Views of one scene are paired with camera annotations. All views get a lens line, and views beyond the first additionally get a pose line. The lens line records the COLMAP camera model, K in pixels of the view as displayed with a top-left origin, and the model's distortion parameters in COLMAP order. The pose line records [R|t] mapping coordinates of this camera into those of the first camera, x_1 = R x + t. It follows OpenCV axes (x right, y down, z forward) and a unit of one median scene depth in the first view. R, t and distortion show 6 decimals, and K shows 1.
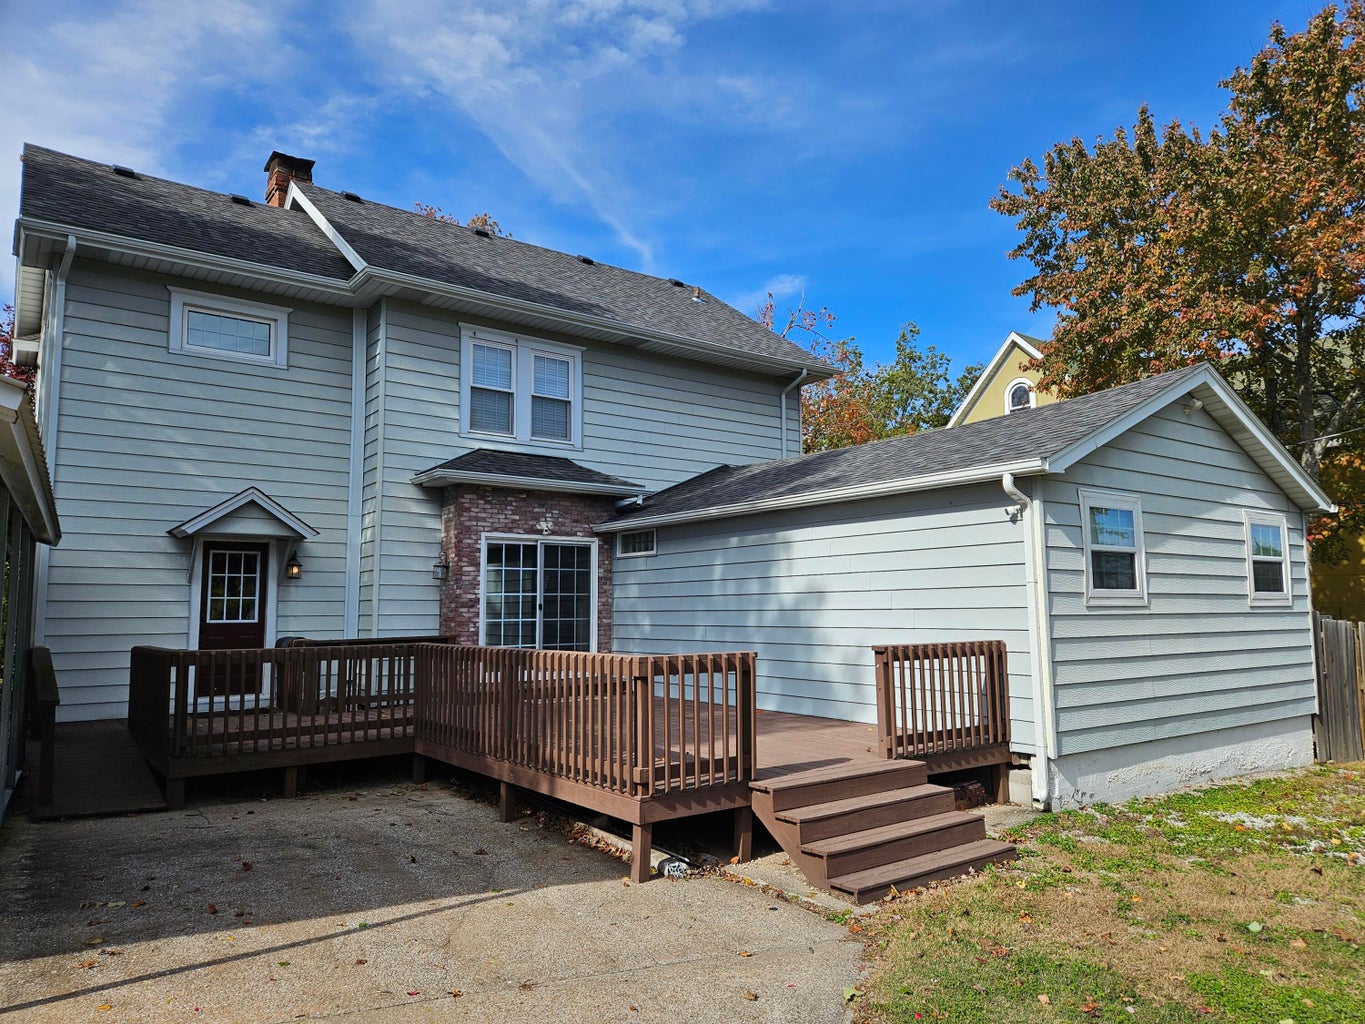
lens RADIAL K [[913.8, 0, 695.7], [0, 913.8, 514.6], [0, 0, 1]] dist [0.077009, -0.062246]
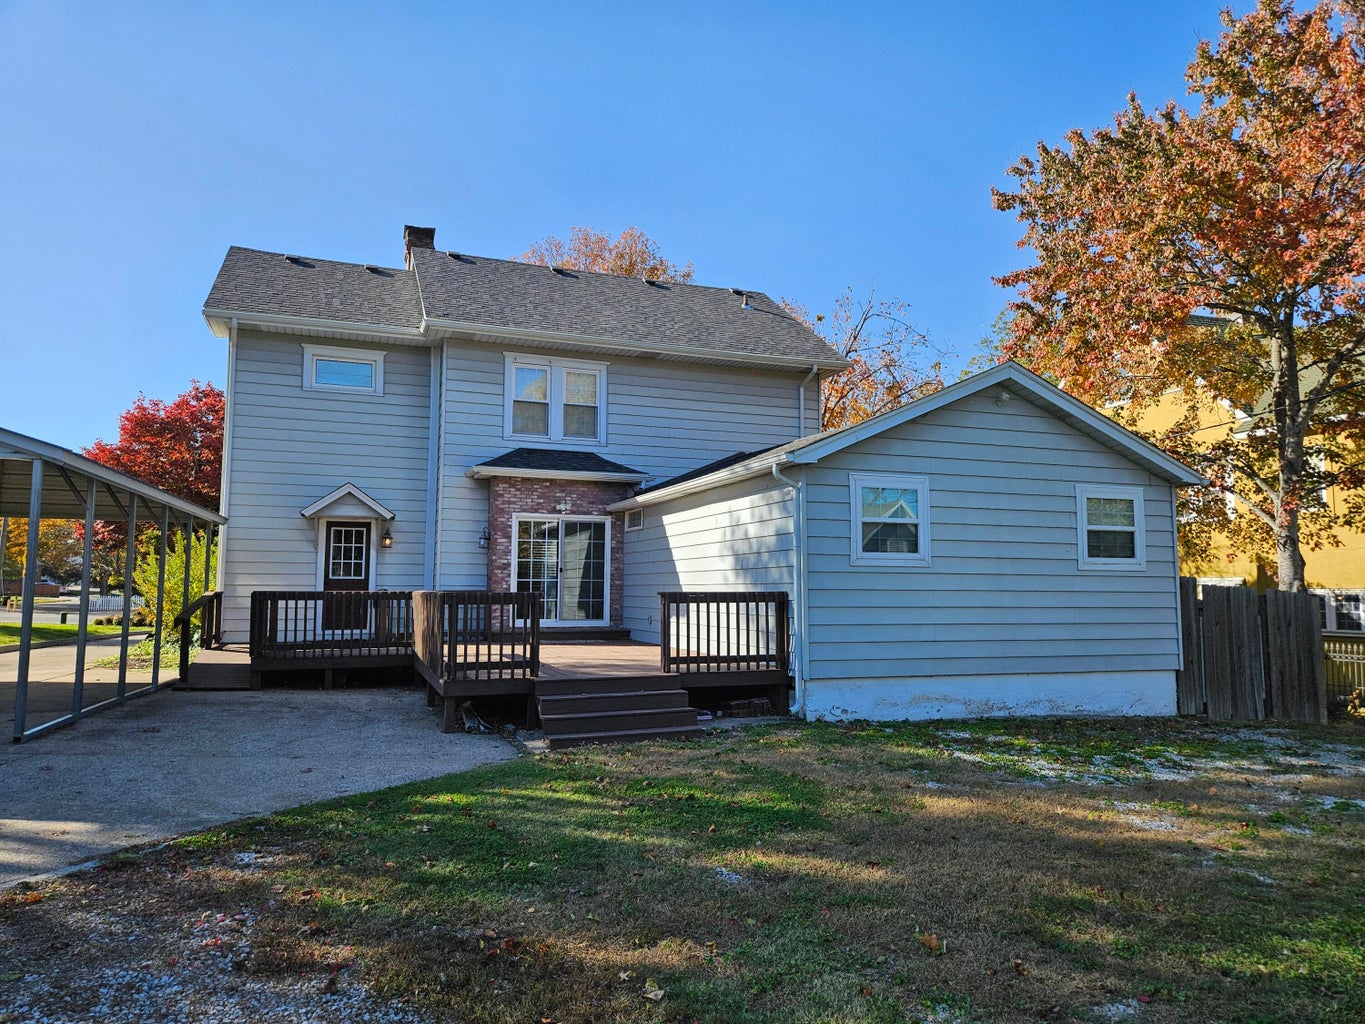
lens RADIAL K [[913.8, 0, 680.8], [0, 913.8, 504.9], [0, 0, 1]] dist [0.077009, -0.062246]
pose [[0.956423, -0.014986, -0.291600, 0.392209], [0.019183, 0.999749, 0.011538, -0.002216], [0.291354, -0.016629, 0.956471, -0.190126]]
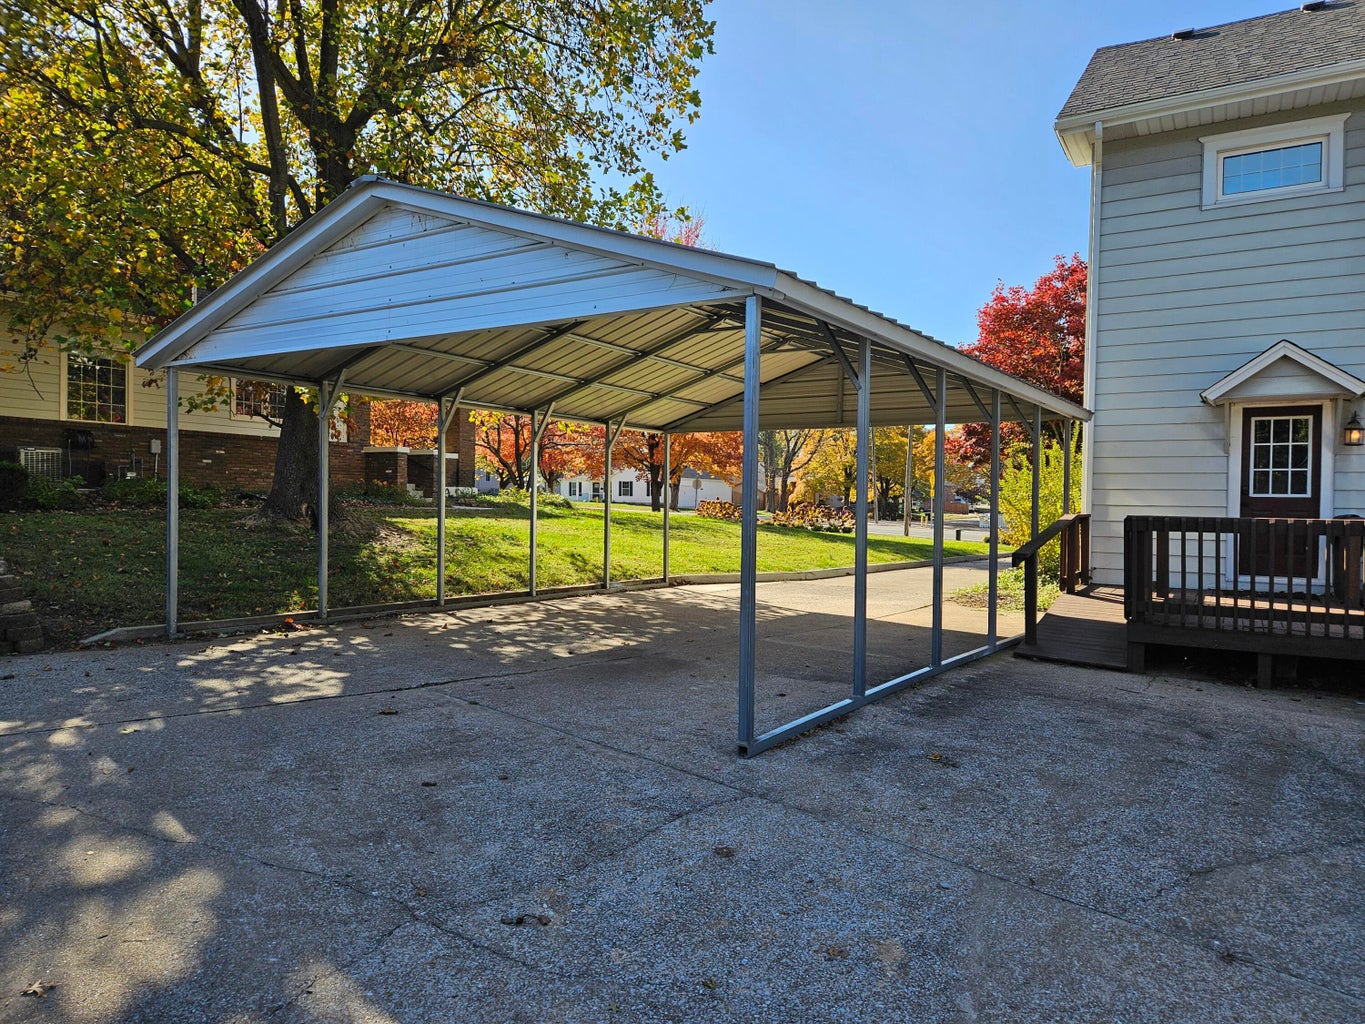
lens RADIAL K [[913.8, 0, 693.5], [0, 913.8, 514.7], [0, 0, 1]] dist [0.077009, -0.062246]
pose [[0.382664, 0.026265, -0.923514, 0.113454], [0.079654, 0.994936, 0.061302, 0.032626], [0.920447, -0.097019, 0.378634, 0.135854]]
